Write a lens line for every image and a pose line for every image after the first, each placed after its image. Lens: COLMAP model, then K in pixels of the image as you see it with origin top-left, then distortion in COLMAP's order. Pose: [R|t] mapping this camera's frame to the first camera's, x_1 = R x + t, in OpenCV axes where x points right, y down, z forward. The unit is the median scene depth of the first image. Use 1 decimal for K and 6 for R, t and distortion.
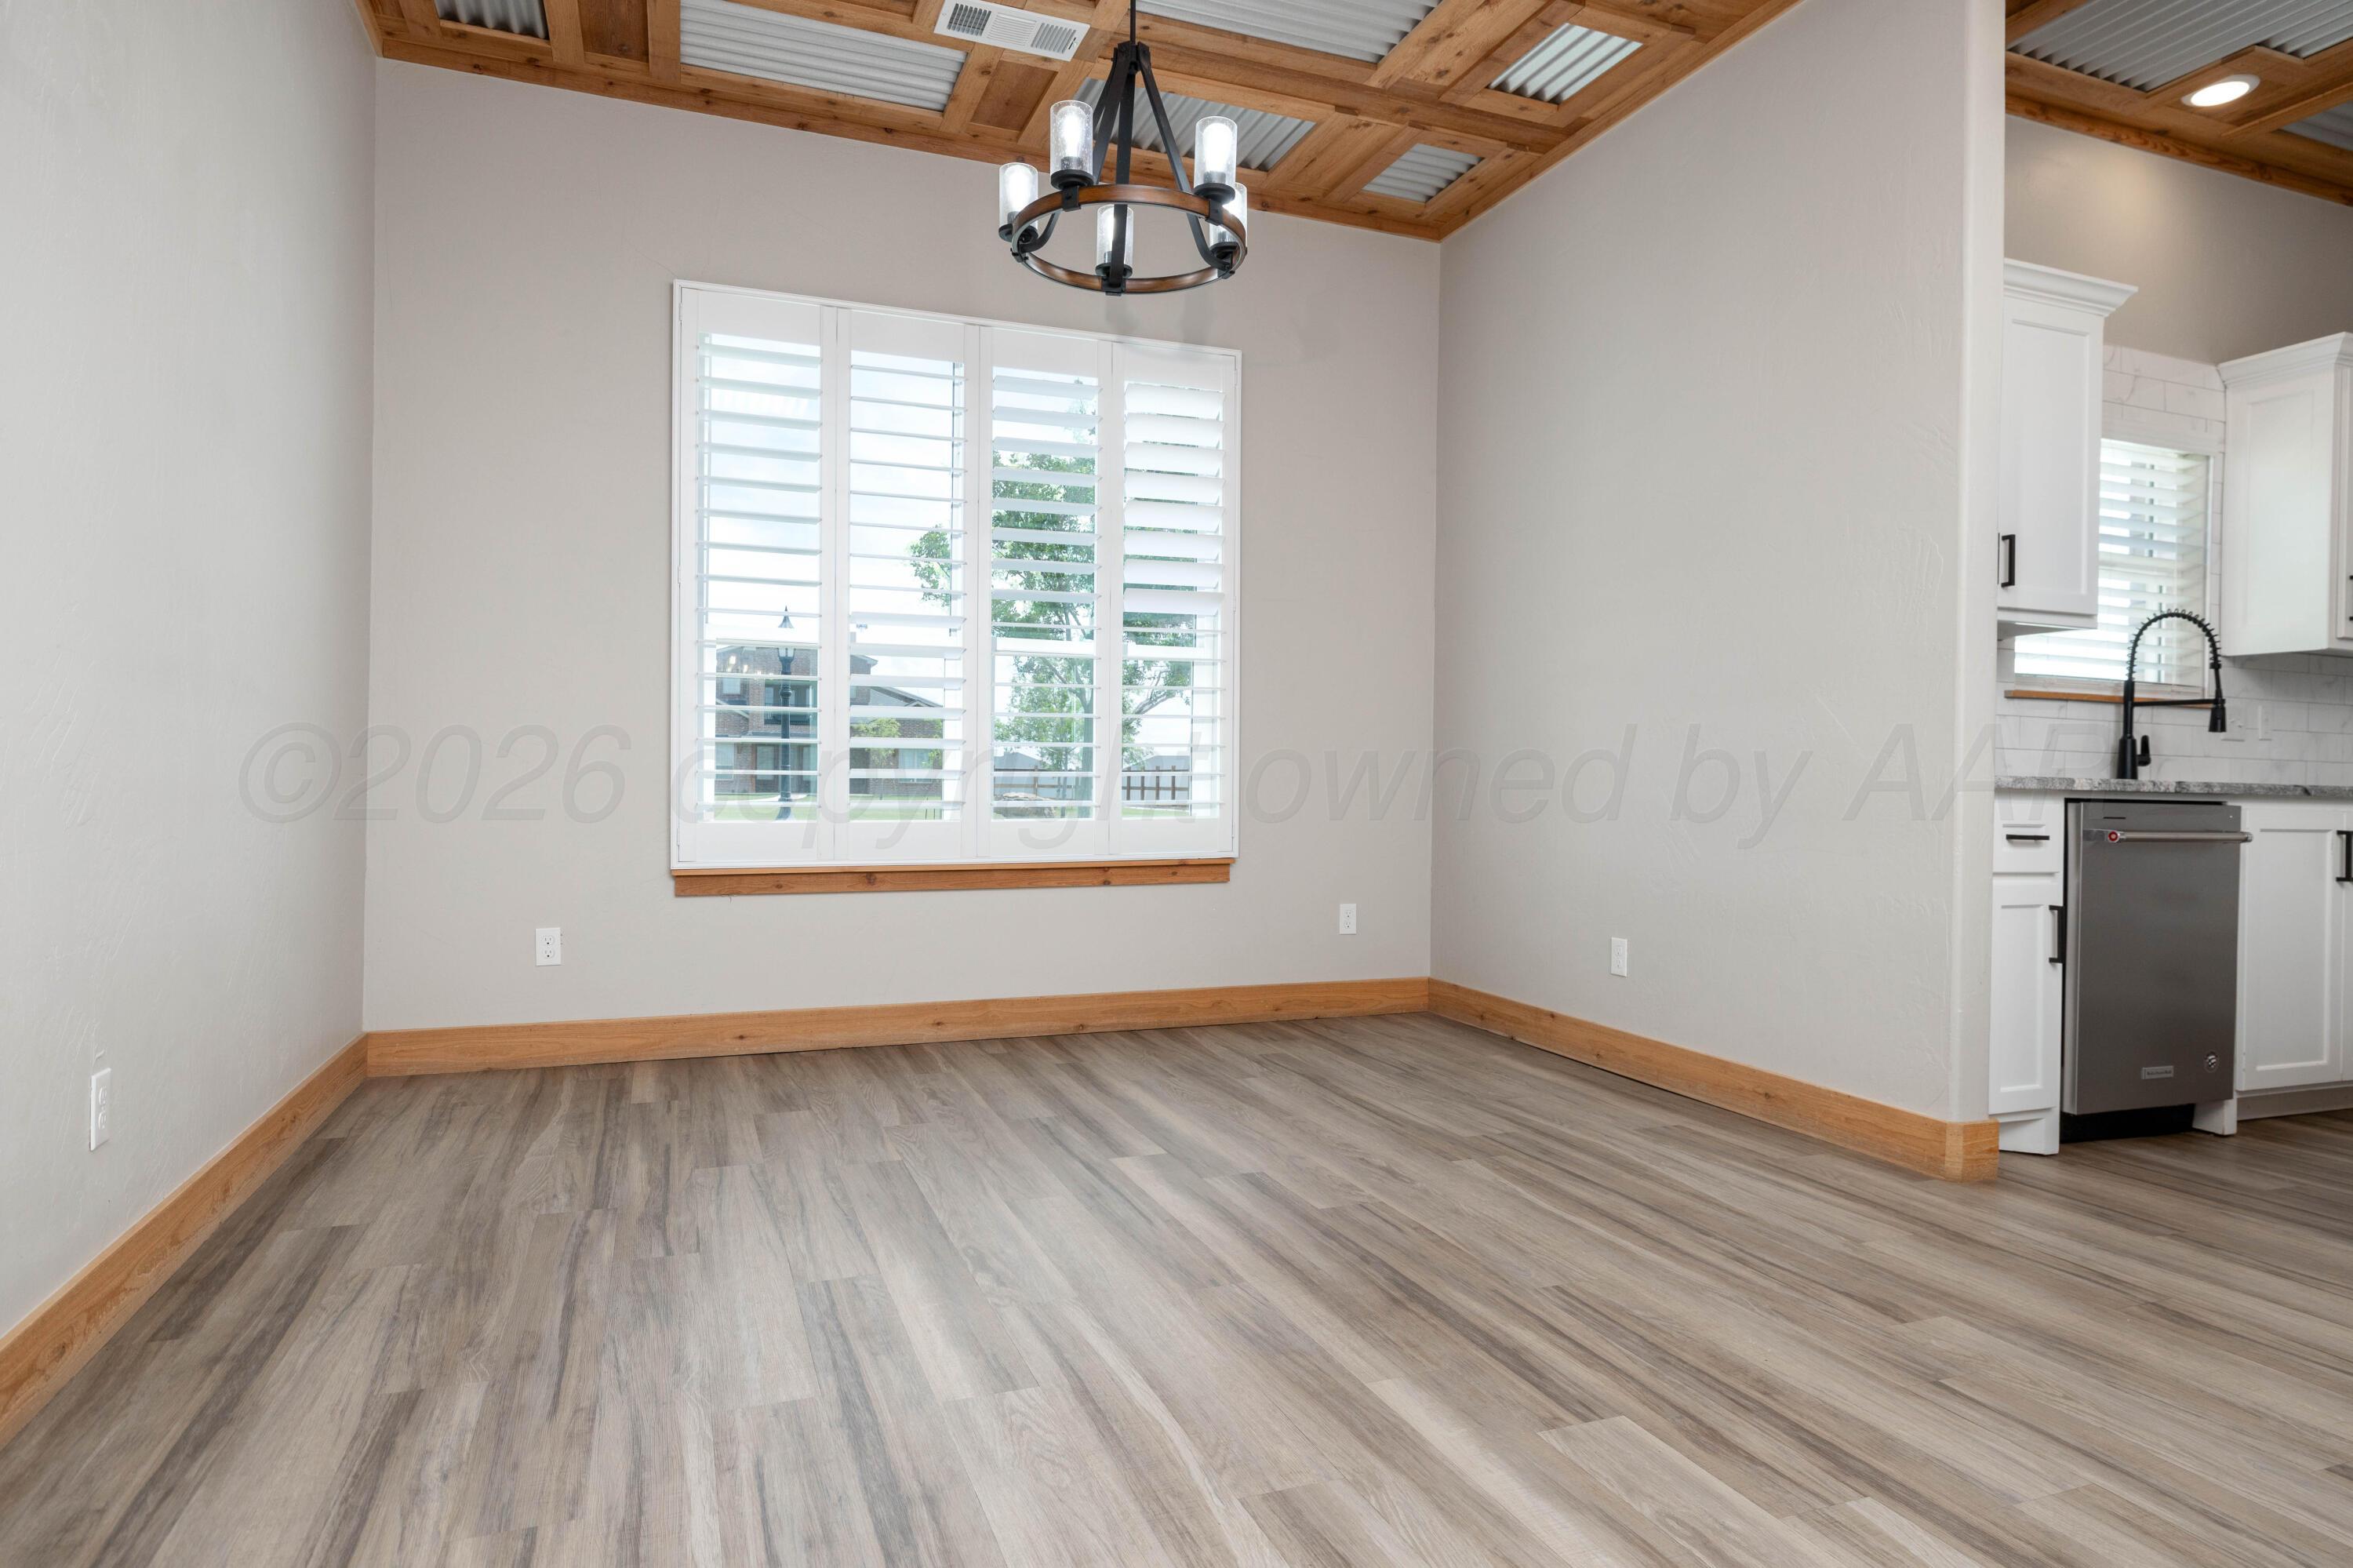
lens RADIAL K [[1322.9, 0, 1174.2], [0, 1322.9, 771.7], [0, 0, 1]] dist [0.004176, -0.000231]
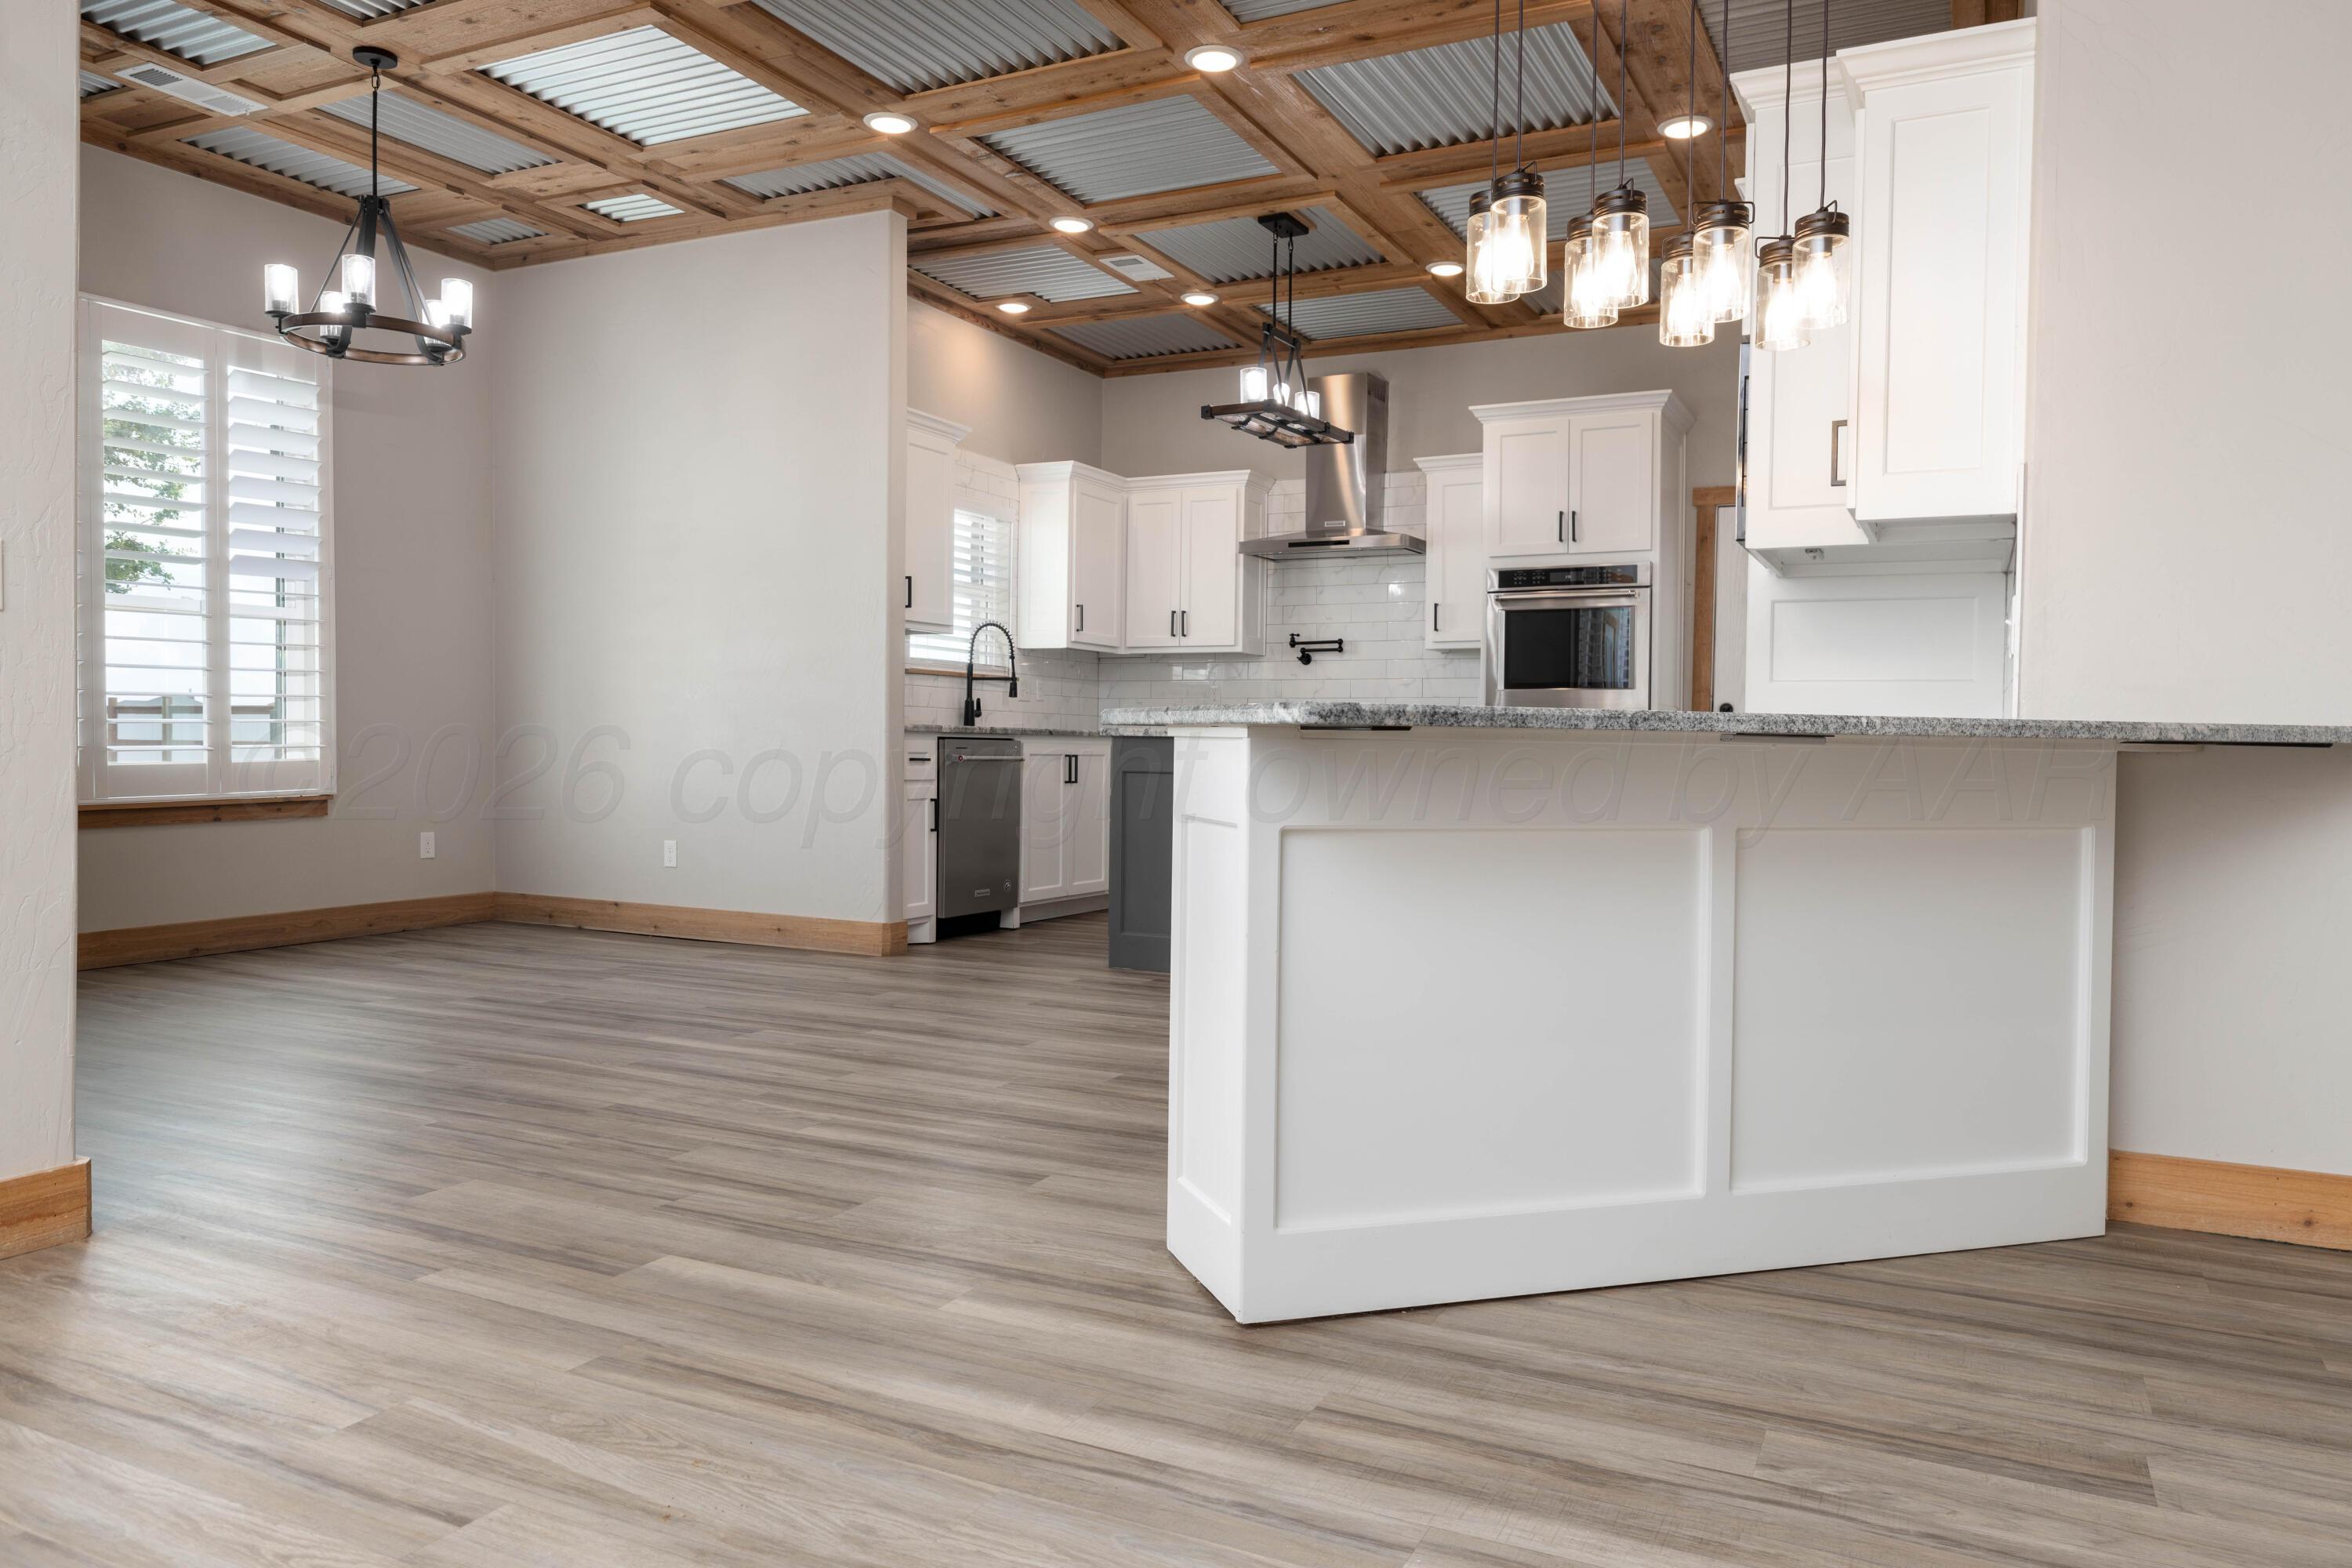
lens RADIAL K [[1615.6, 0, 1170.5], [0, 1615.6, 783.4], [0, 0, 1]] dist [-0.000364, 0.000538]
pose [[0.737702, -0.024621, 0.674677, -0.419128], [-0.001889, 0.999256, 0.038532, -0.000508], [-0.675124, -0.029700, 0.737107, -0.603483]]
